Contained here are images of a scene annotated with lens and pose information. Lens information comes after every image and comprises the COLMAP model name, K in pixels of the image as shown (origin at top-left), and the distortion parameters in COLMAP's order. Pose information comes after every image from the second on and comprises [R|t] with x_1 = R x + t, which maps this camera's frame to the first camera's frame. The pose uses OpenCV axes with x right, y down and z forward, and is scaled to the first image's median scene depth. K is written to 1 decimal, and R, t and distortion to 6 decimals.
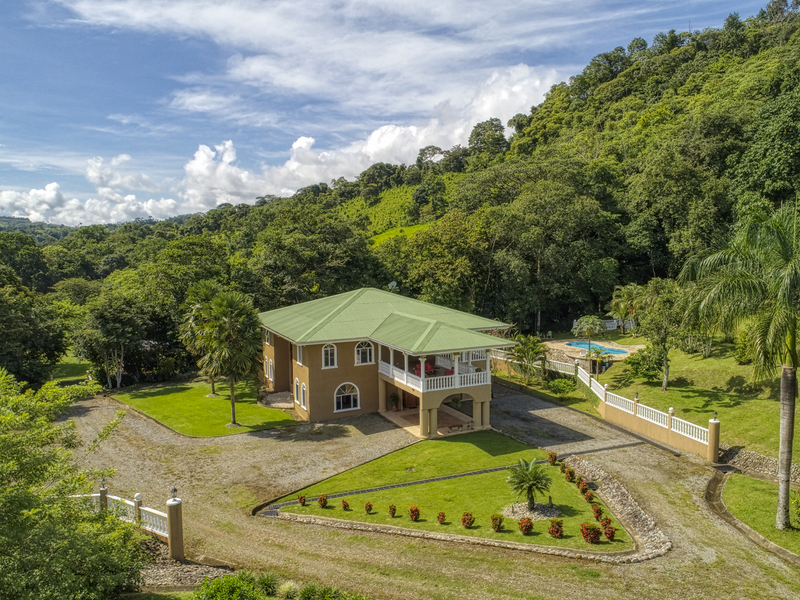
lens RADIAL K [[582.8, 0, 410.3], [0, 582.8, 299.8], [0, 0, 1]] dist [-0.009934, -0.000337]
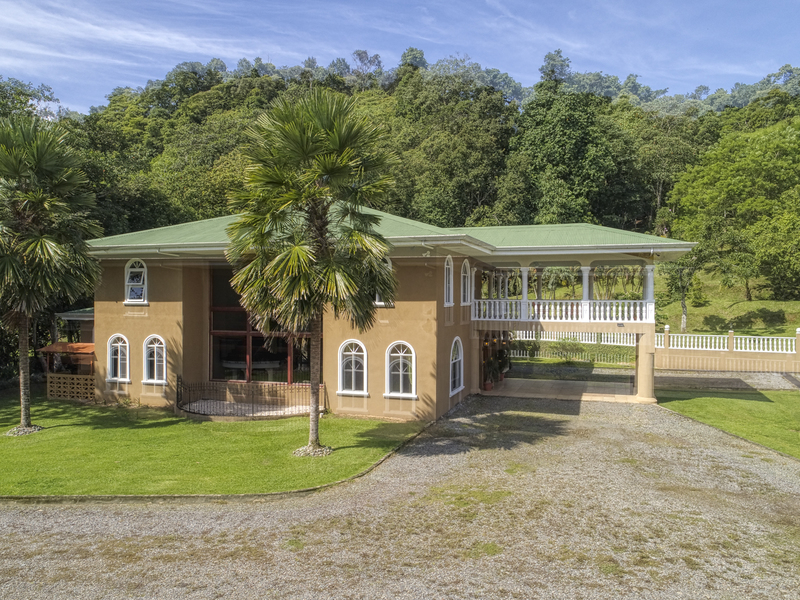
lens RADIAL K [[603.5, 0, 400.0], [0, 603.5, 300.0], [0, 0, 1]] dist [-0.015065, -0.003528]
pose [[0.717261, 0.002369, 0.696800, -0.553999], [0.052913, 0.996922, -0.057856, 0.145122], [-0.694792, 0.078368, 0.714928, 0.684576]]
